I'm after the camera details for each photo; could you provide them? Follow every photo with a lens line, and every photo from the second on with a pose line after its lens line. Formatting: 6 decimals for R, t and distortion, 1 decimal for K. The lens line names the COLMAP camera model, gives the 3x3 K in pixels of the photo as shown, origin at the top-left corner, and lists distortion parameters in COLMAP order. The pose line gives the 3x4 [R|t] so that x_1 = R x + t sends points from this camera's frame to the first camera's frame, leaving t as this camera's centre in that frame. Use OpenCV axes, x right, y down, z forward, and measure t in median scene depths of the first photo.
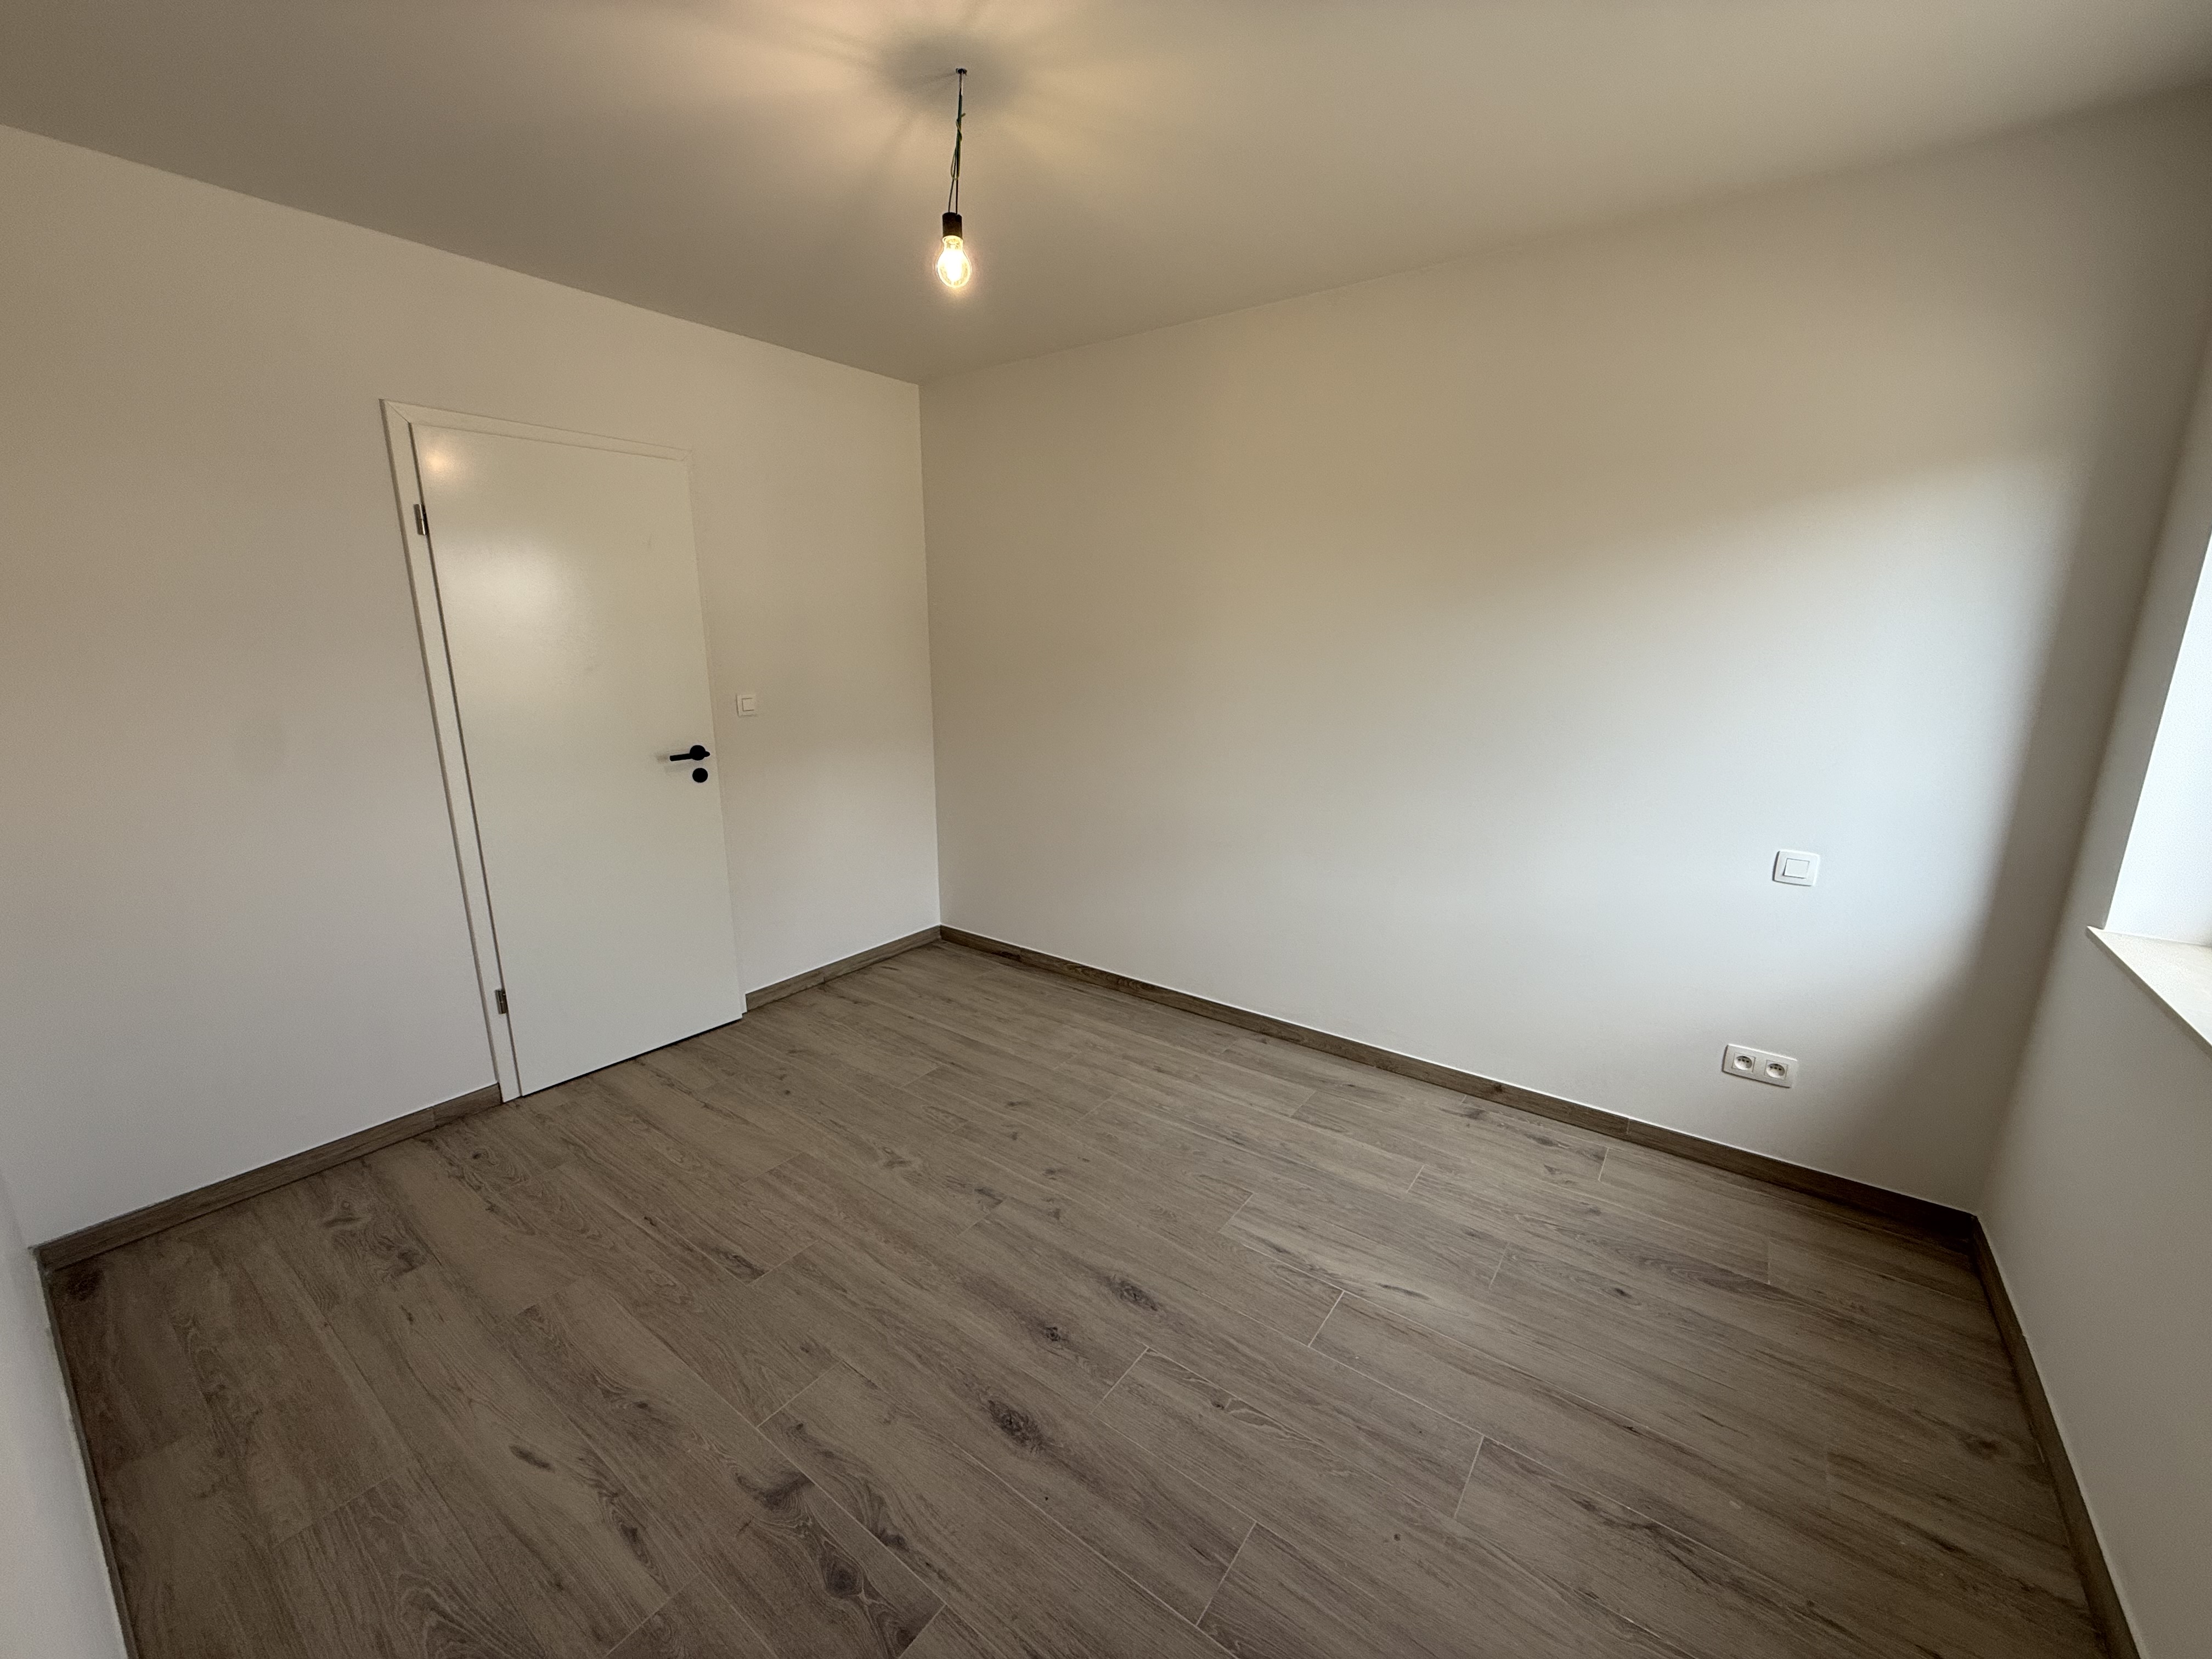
lens RADIAL K [[880.4, 0, 1102.6], [0, 880.4, 830.2], [0, 0, 1]] dist [0.000341, -0.000038]
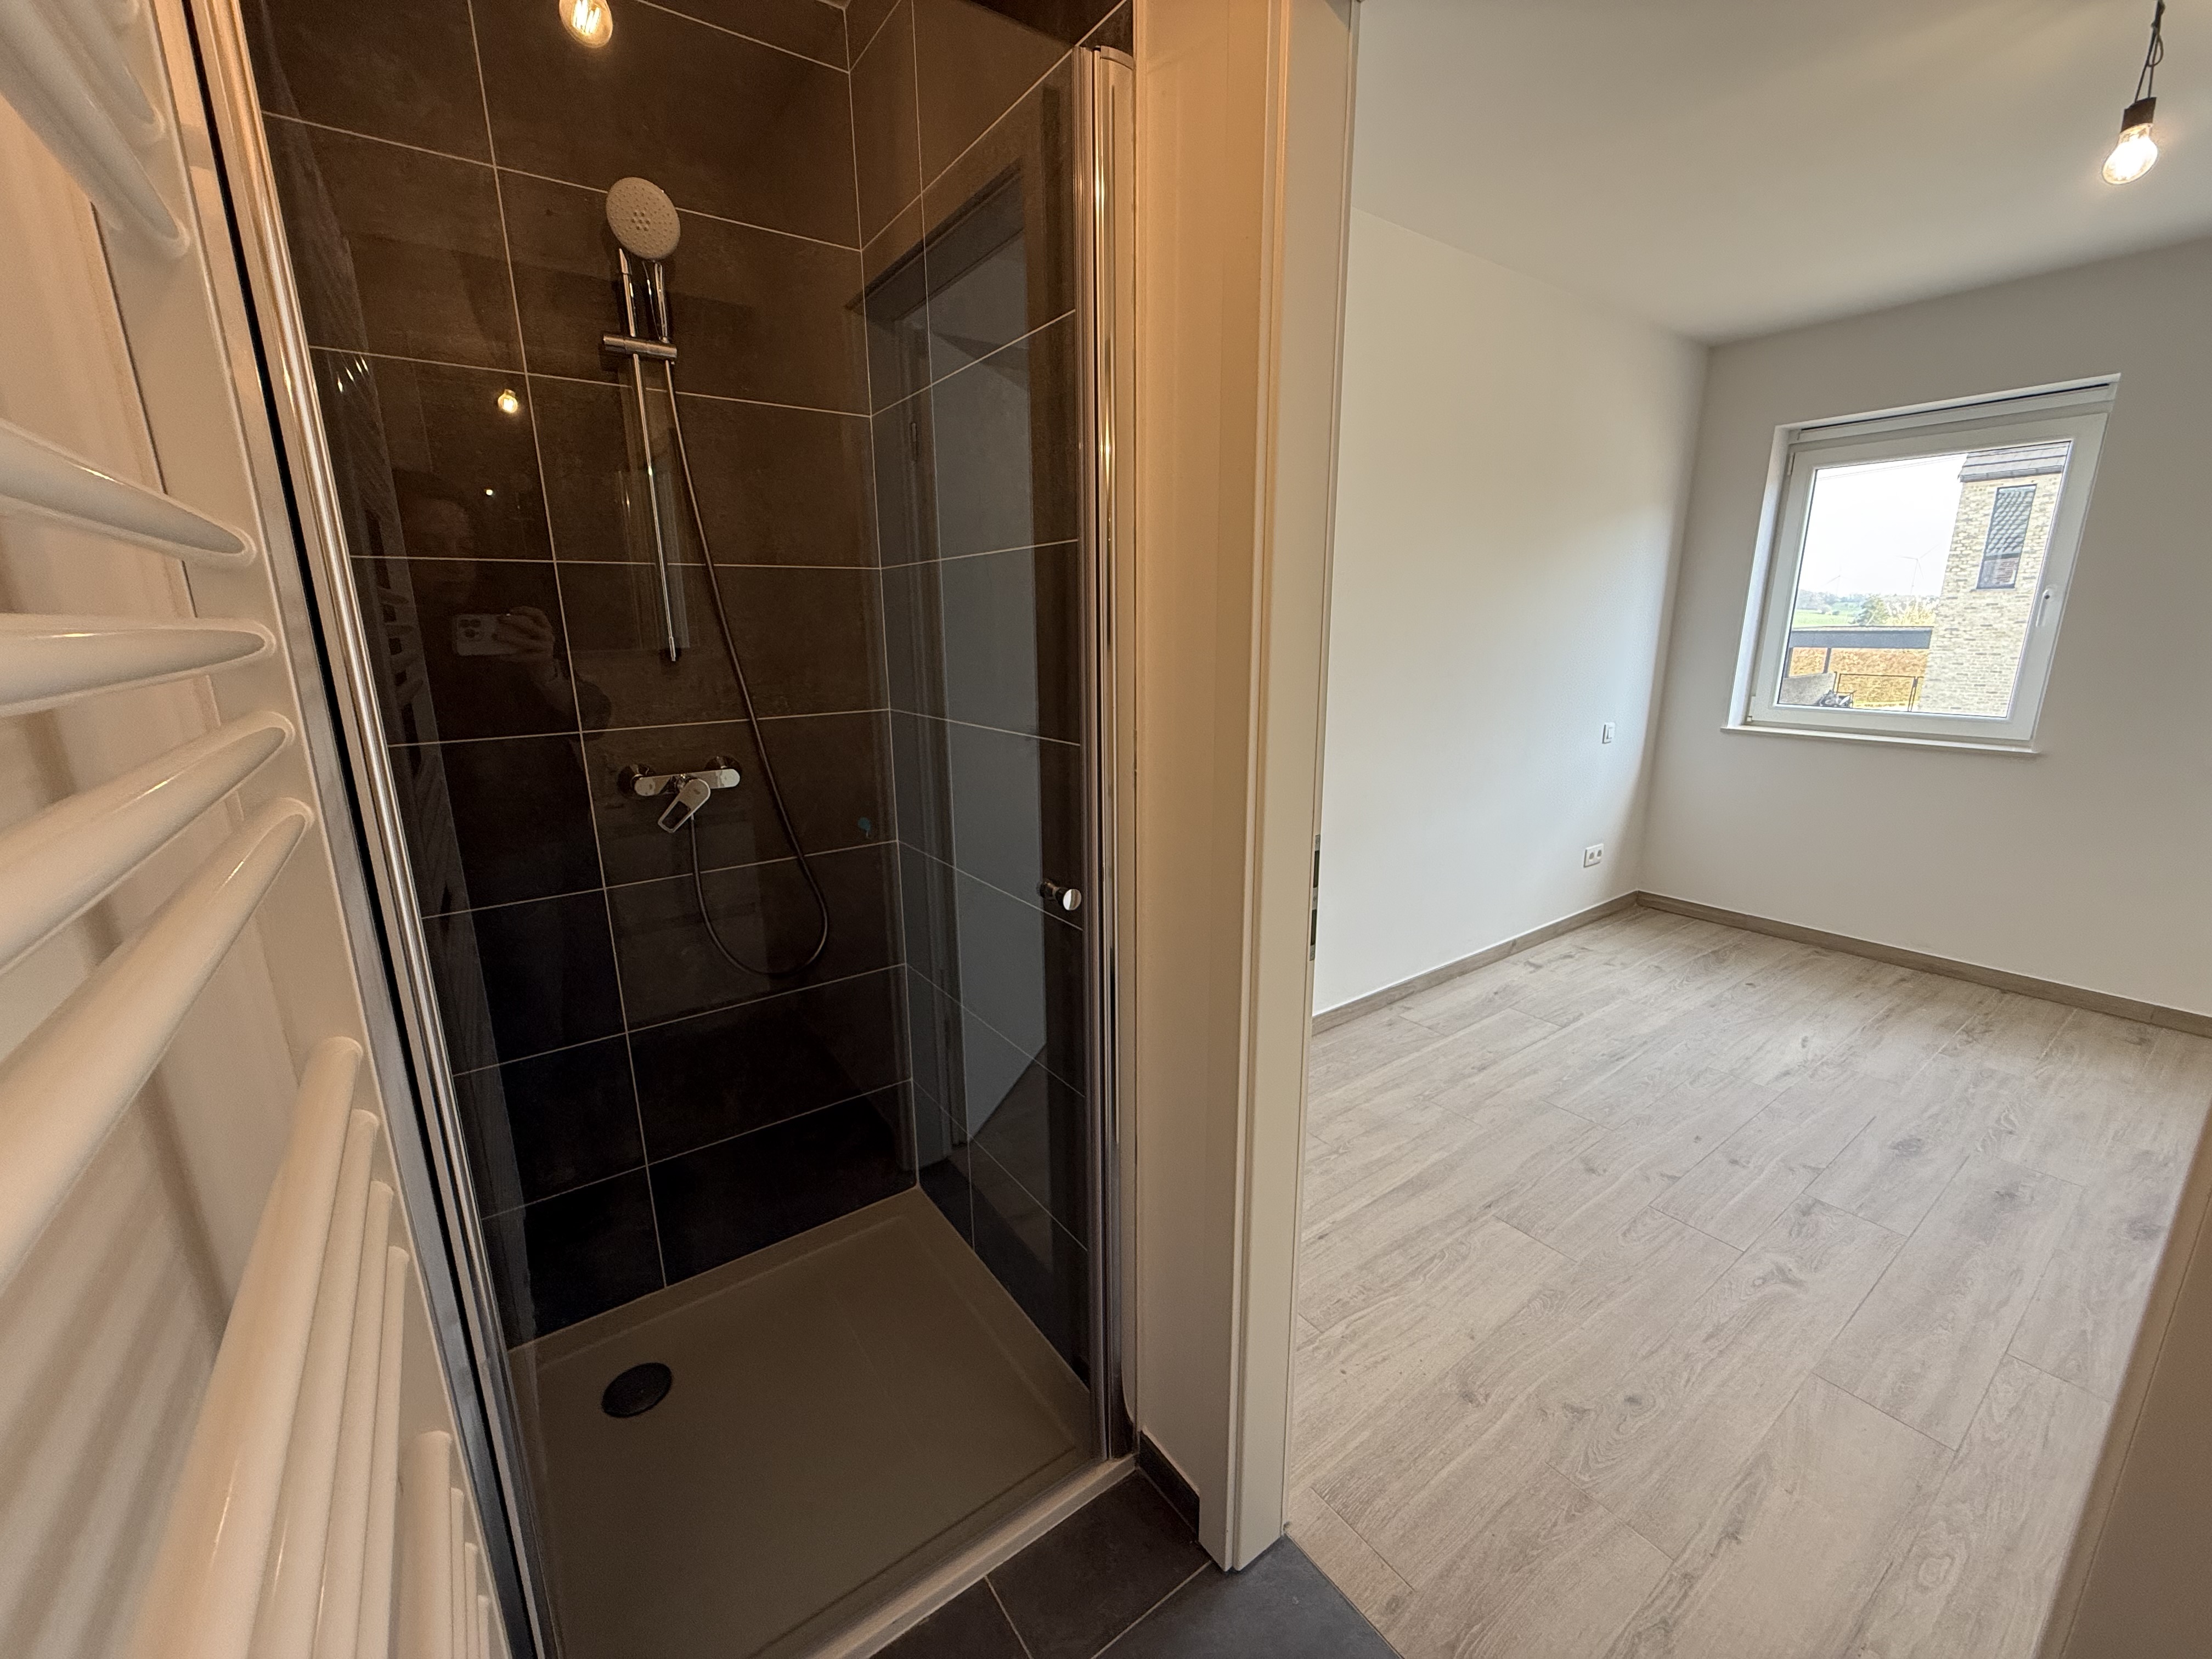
lens RADIAL K [[880.4, 0, 1102.6], [0, 880.4, 830.2], [0, 0, 1]] dist [0.000341, -0.000038]
pose [[0.307284, -0.225656, 0.924476, -1.069463], [0.223403, 0.961434, 0.160421, -0.254346], [-0.925023, 0.157236, 0.345846, 1.268516]]
